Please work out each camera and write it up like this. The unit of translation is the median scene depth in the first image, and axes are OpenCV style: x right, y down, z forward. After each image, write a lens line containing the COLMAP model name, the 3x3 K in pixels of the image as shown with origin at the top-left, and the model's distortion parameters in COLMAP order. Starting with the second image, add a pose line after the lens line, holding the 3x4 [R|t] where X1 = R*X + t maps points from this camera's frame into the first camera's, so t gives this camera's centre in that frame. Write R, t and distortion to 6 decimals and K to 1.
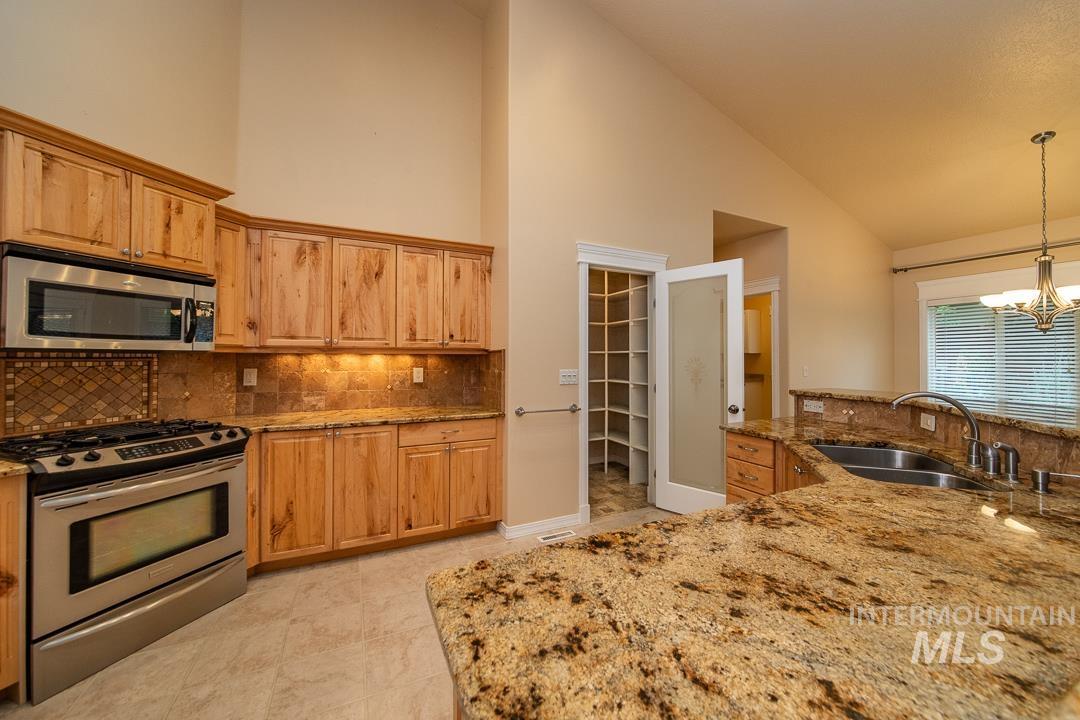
lens RADIAL K [[399.7, 0, 539.4], [0, 399.7, 354.7], [0, 0, 1]] dist [-0.006184, 0.000210]
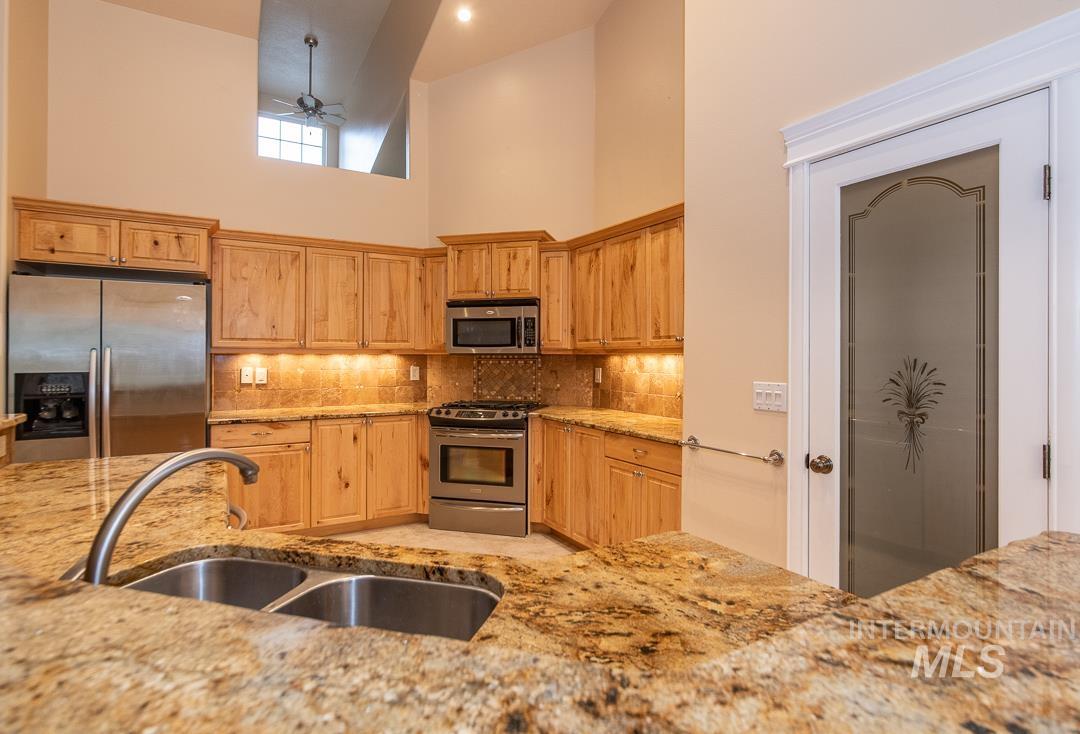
lens RADIAL K [[553.5, 0, 544.6], [0, 553.5, 355.0], [0, 0, 1]] dist [-0.000956, 0.000086]
pose [[0.088425, -0.003608, -0.996076, 0.942731], [0.006561, 0.999974, -0.003039, 0.001872], [0.996061, -0.006267, 0.088447, 0.780978]]
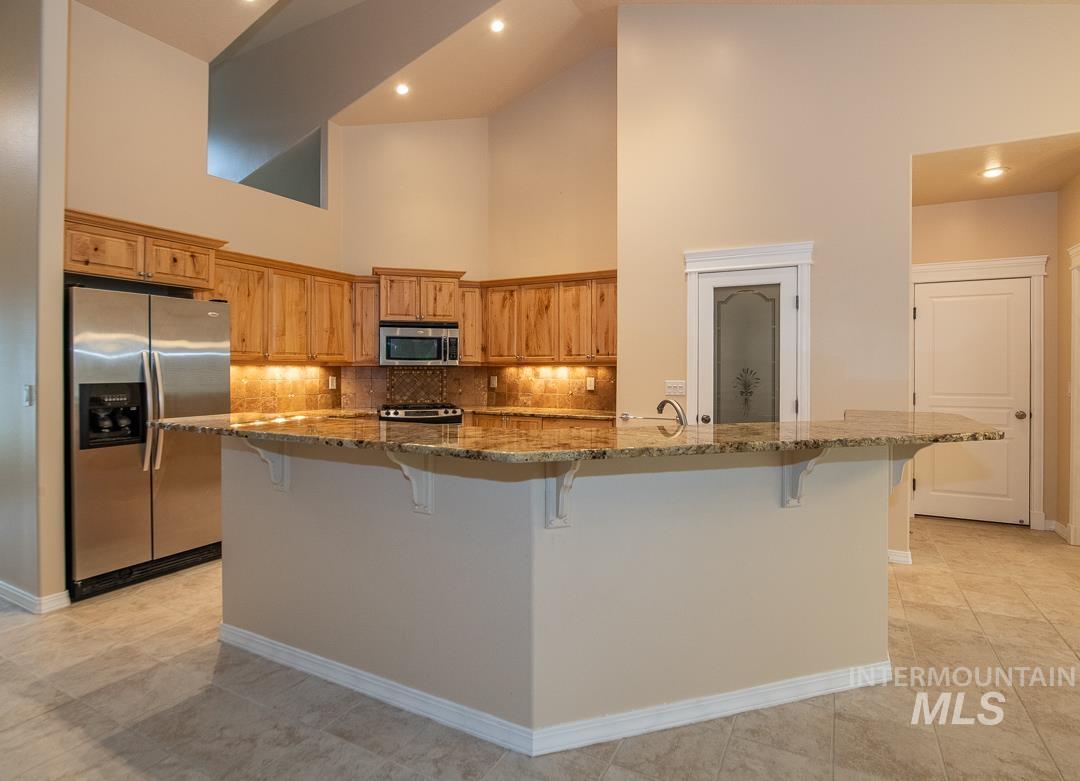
lens RADIAL K [[564.3, 0, 544.4], [0, 564.3, 367.4], [0, 0, 1]] dist [-0.000693, -0.000057]
pose [[0.600766, -0.002080, -0.799422, 1.251912], [0.006288, 0.999978, 0.002124, -0.002792], [0.799400, -0.006303, 0.600766, -0.165090]]
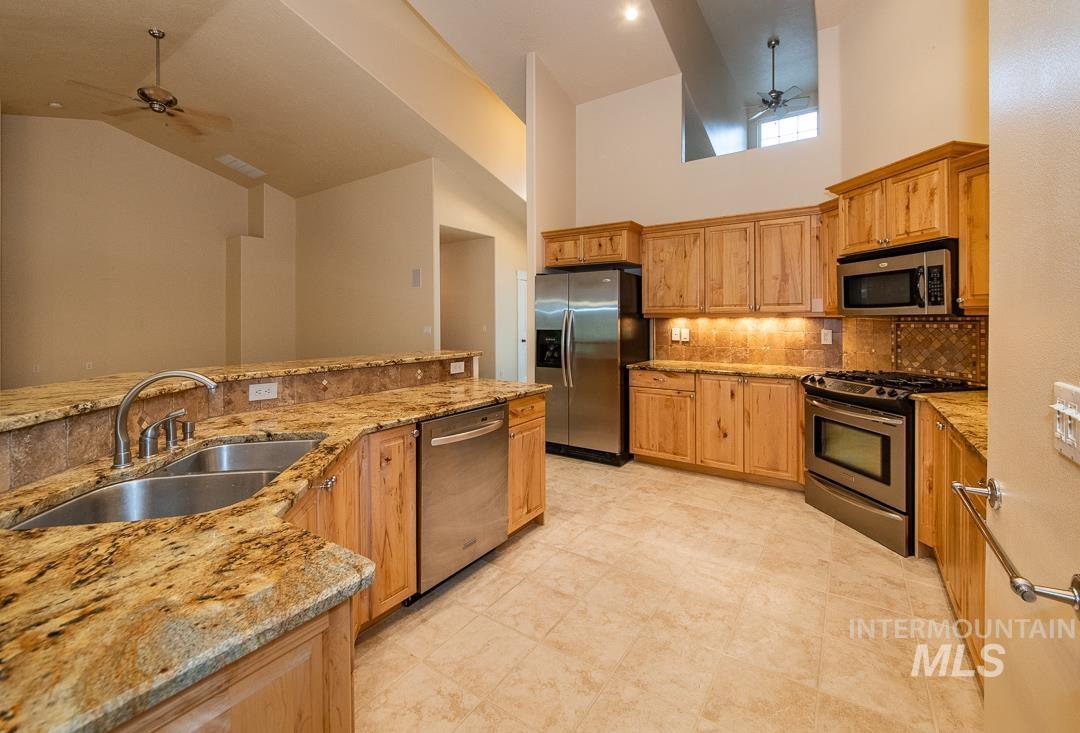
lens RADIAL K [[441.9, 0, 569.7], [0, 441.9, 319.9], [0, 0, 1]] dist [-0.014106, 0.003641]
pose [[-0.844179, 0.002581, -0.536055, 0.481338], [0.007544, 0.999947, -0.007066, 0.004383], [0.536008, -0.010009, -0.844153, 1.276220]]
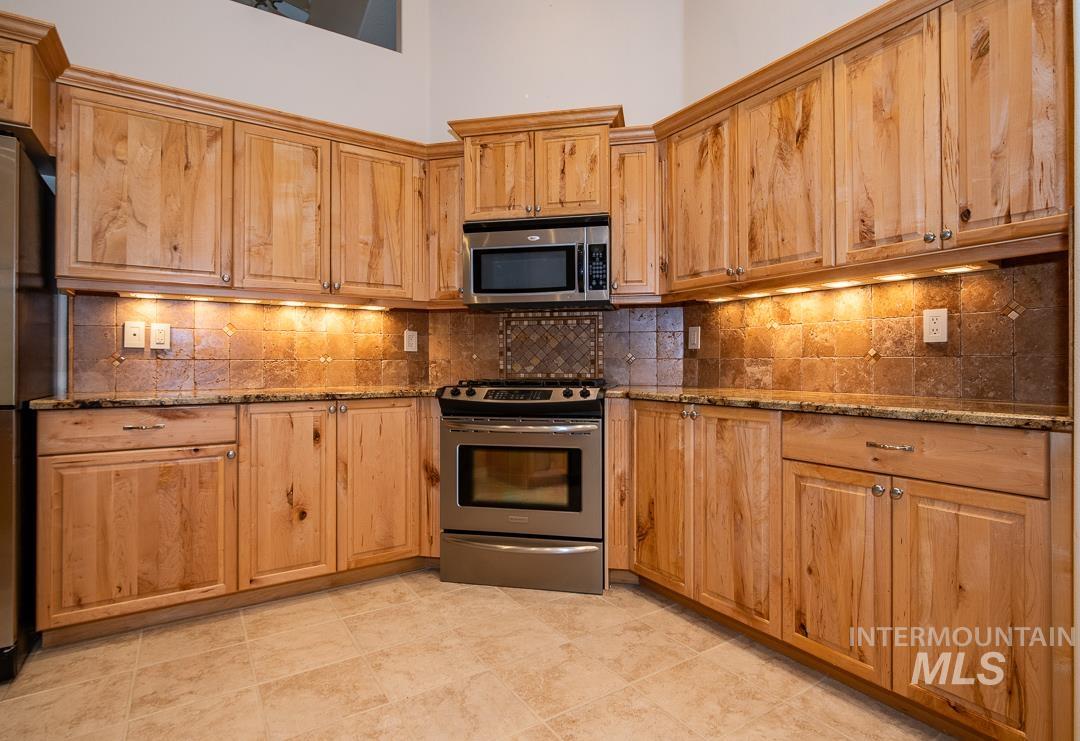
lens RADIAL K [[548.8, 0, 553.5], [0, 548.8, 359.6], [0, 0, 1]] dist [-0.001701, -0.000239]
pose [[0.148914, -0.011861, -0.988779, 0.298932], [0.010823, 0.999888, -0.010364, 0.117016], [0.988791, -0.009158, 0.149026, 0.639486]]
